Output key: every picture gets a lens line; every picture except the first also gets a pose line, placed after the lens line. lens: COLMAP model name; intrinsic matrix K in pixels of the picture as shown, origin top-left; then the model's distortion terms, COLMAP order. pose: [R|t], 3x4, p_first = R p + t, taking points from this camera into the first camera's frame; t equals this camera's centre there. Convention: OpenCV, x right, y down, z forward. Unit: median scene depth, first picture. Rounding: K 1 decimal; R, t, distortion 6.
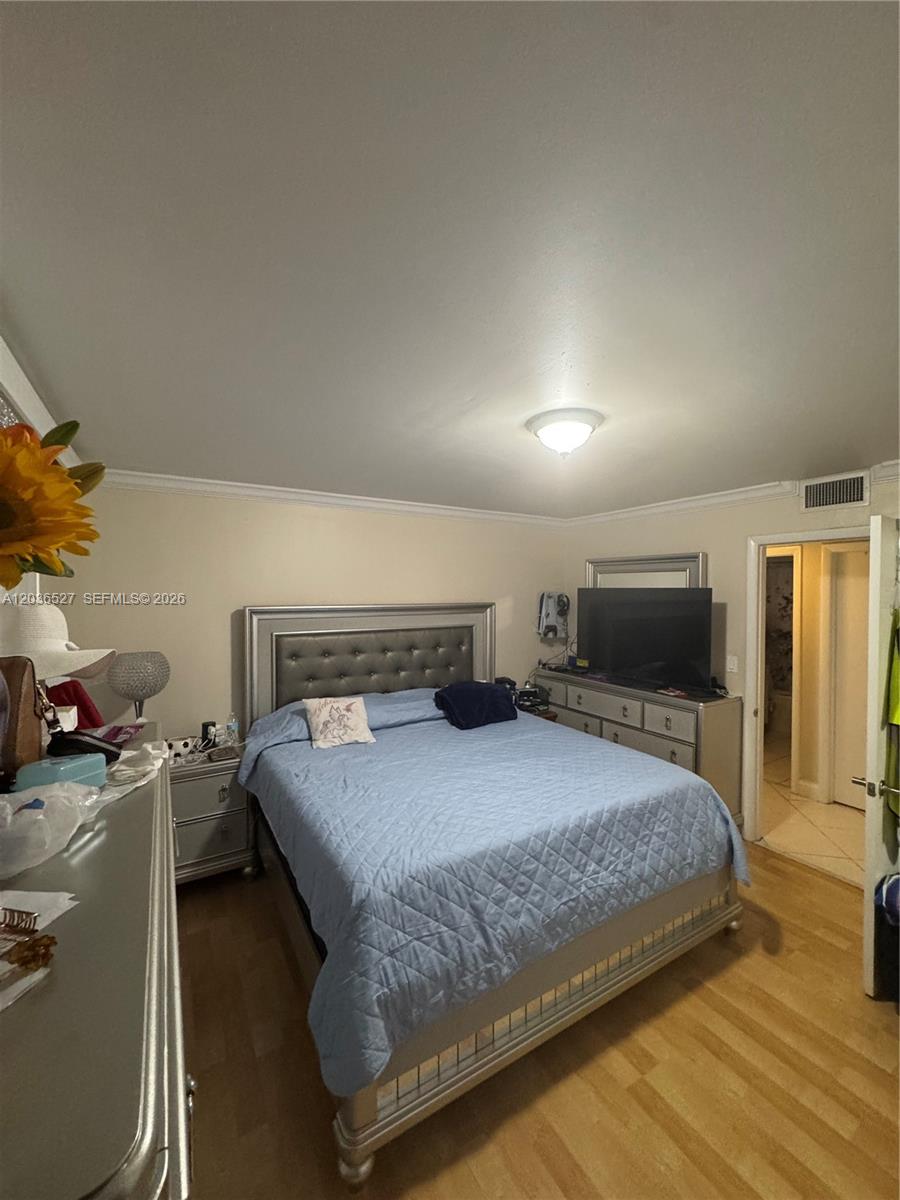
lens RADIAL K [[478.9, 0, 450.0], [0, 478.9, 600.0], [0, 0, 1]] dist [-0.001599, -0.000217]
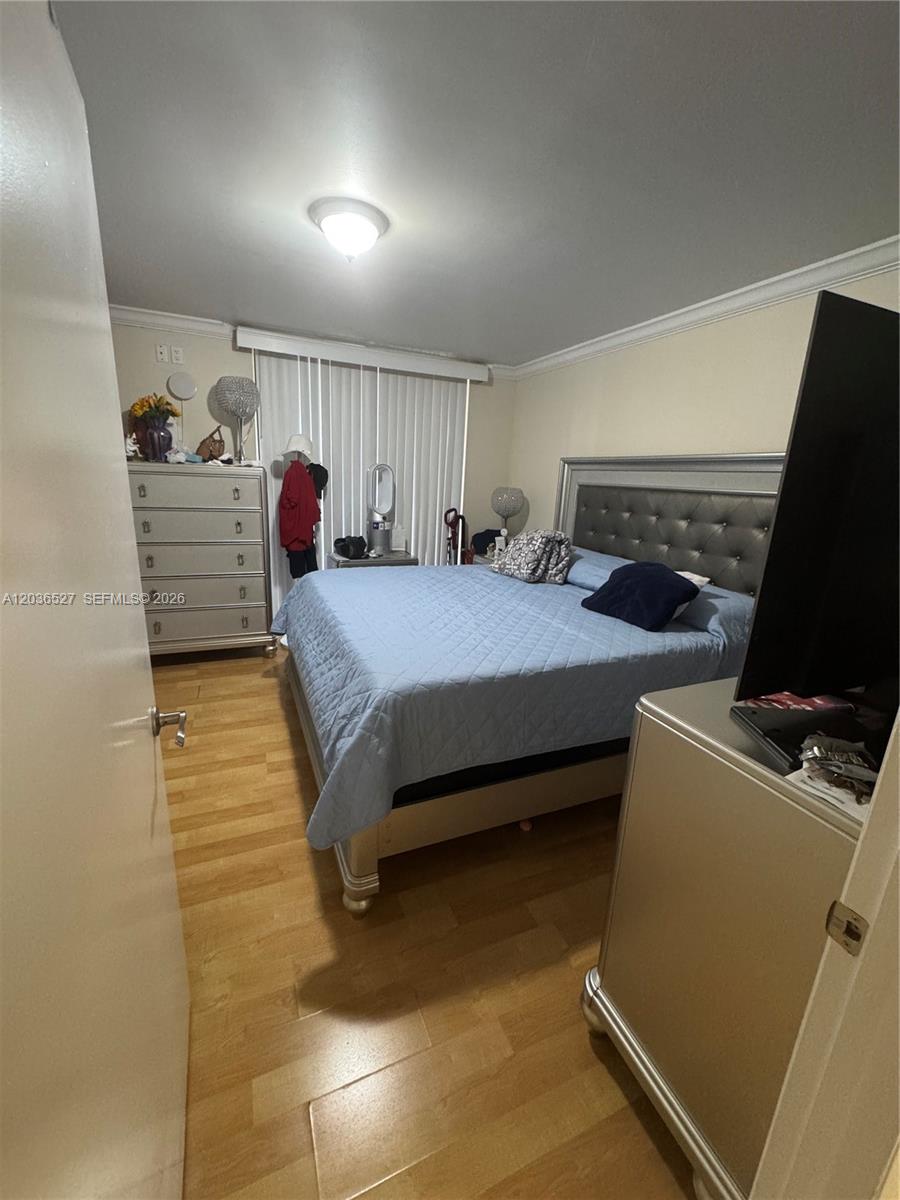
lens RADIAL K [[478.9, 0, 450.0], [0, 478.9, 600.0], [0, 0, 1]] dist [-0.001599, -0.000217]
pose [[-0.133772, 0.246210, -0.959940, 0.904664], [-0.057186, 0.965115, 0.255506, 0.072804], [0.989361, 0.089075, -0.115026, 0.949665]]
